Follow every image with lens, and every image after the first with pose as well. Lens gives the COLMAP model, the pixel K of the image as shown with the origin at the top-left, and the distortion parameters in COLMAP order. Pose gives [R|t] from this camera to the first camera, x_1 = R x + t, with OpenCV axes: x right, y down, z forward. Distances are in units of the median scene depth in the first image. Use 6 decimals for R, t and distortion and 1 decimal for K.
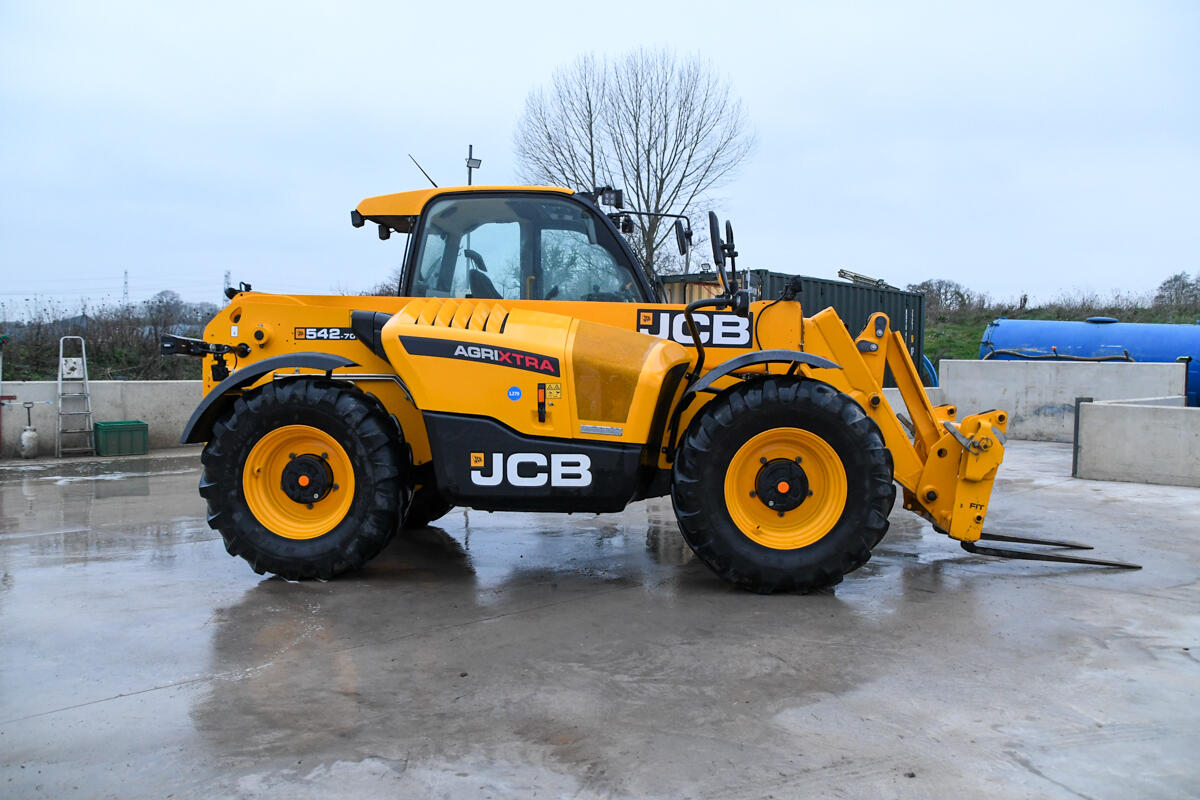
lens RADIAL K [[931.4, 0, 600.0], [0, 931.4, 400.0], [0, 0, 1]] dist [-0.068346, 0.002156]
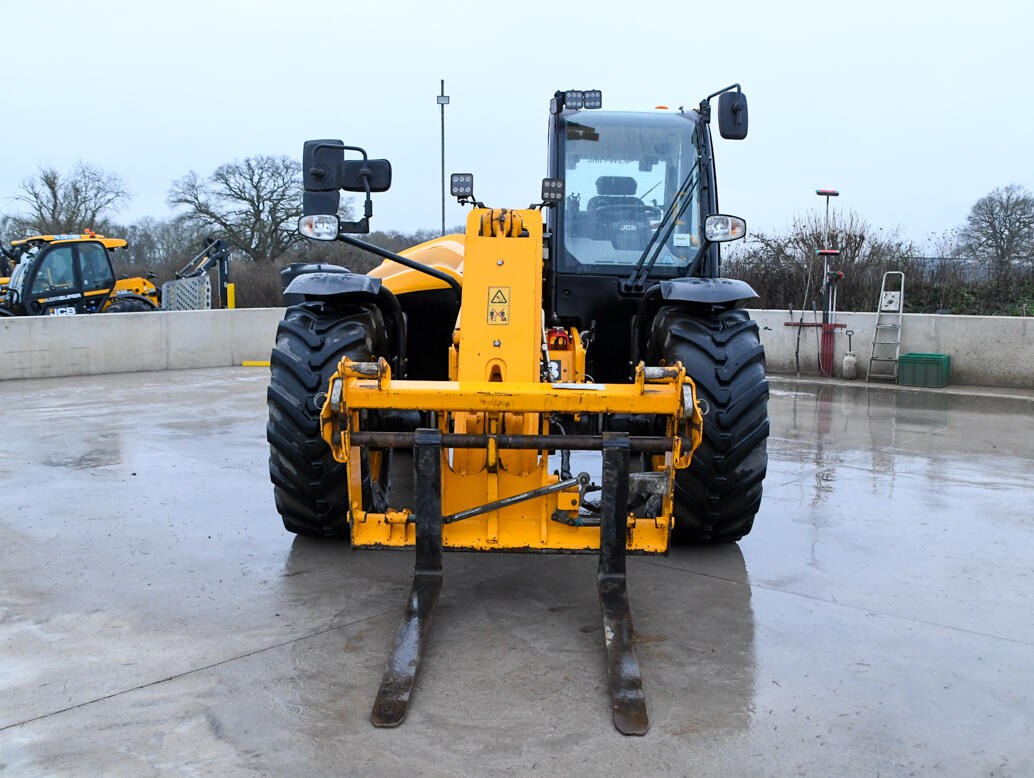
lens RADIAL K [[931.4, 0, 517.9], [0, 931.4, 401.3], [0, 0, 1]] dist [-0.126748, 0.105344]
pose [[0.078764, 0.108241, -0.991000, 1.115671], [-0.039679, 0.993641, 0.105375, -0.031953], [0.996103, 0.031022, 0.082558, 1.101773]]
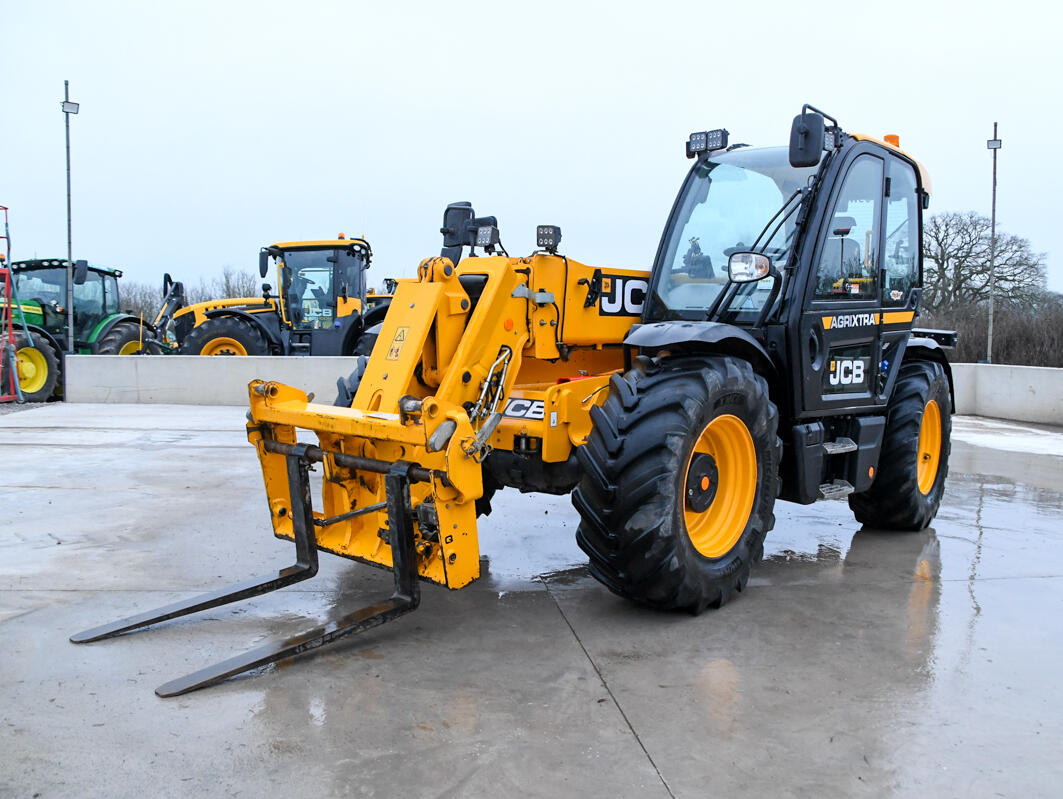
lens RADIAL K [[930.4, 0, 531.5], [0, 930.4, 399.5], [0, 0, 1]] dist [-0.126483, -0.002740]
pose [[-0.561527, 0.031790, -0.826848, 0.993386], [-0.057211, 0.995379, 0.077122, -0.049606], [0.825478, 0.090611, -0.557113, 1.701209]]
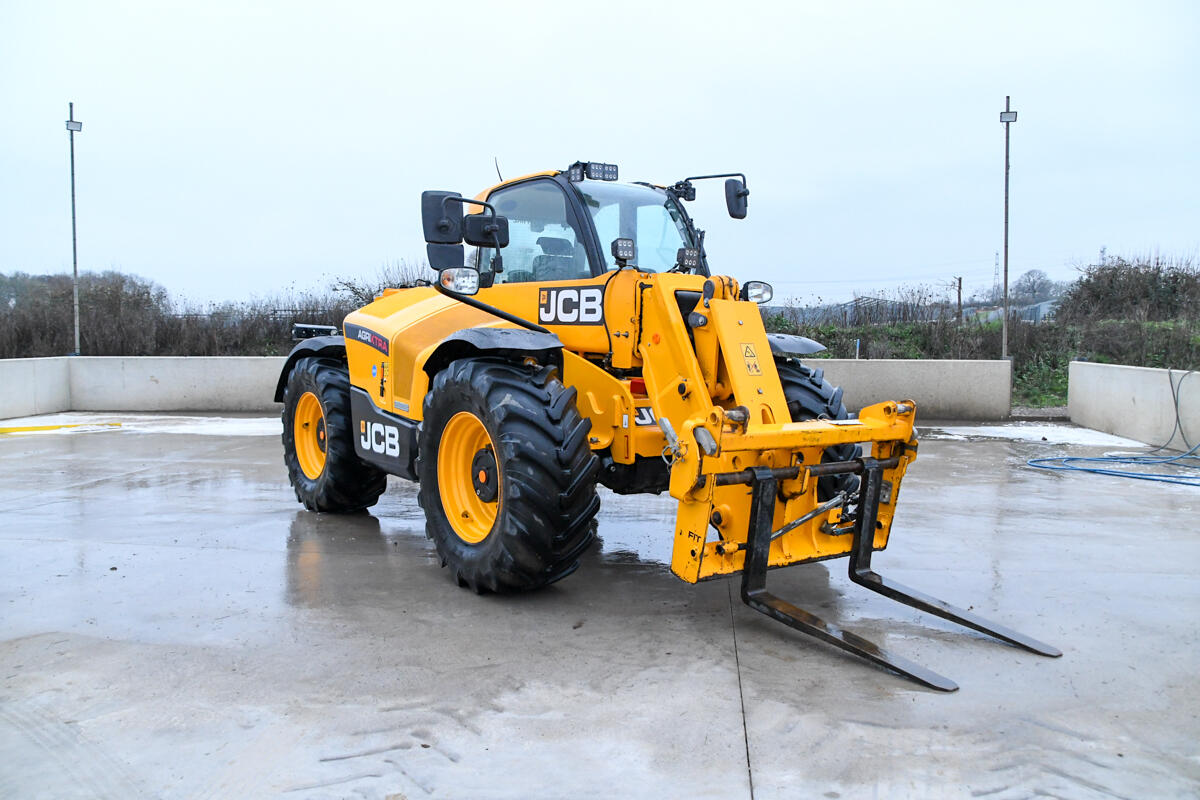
lens RADIAL K [[929.8, 0, 600.0], [0, 929.8, 400.0], [0, 0, 1]] dist [-0.095397, 0.001996]
pose [[0.624029, 0.042581, -0.780240, 0.965672], [-0.024391, 0.999089, 0.035016, -0.017617], [0.781020, -0.002821, 0.624499, 0.499549]]
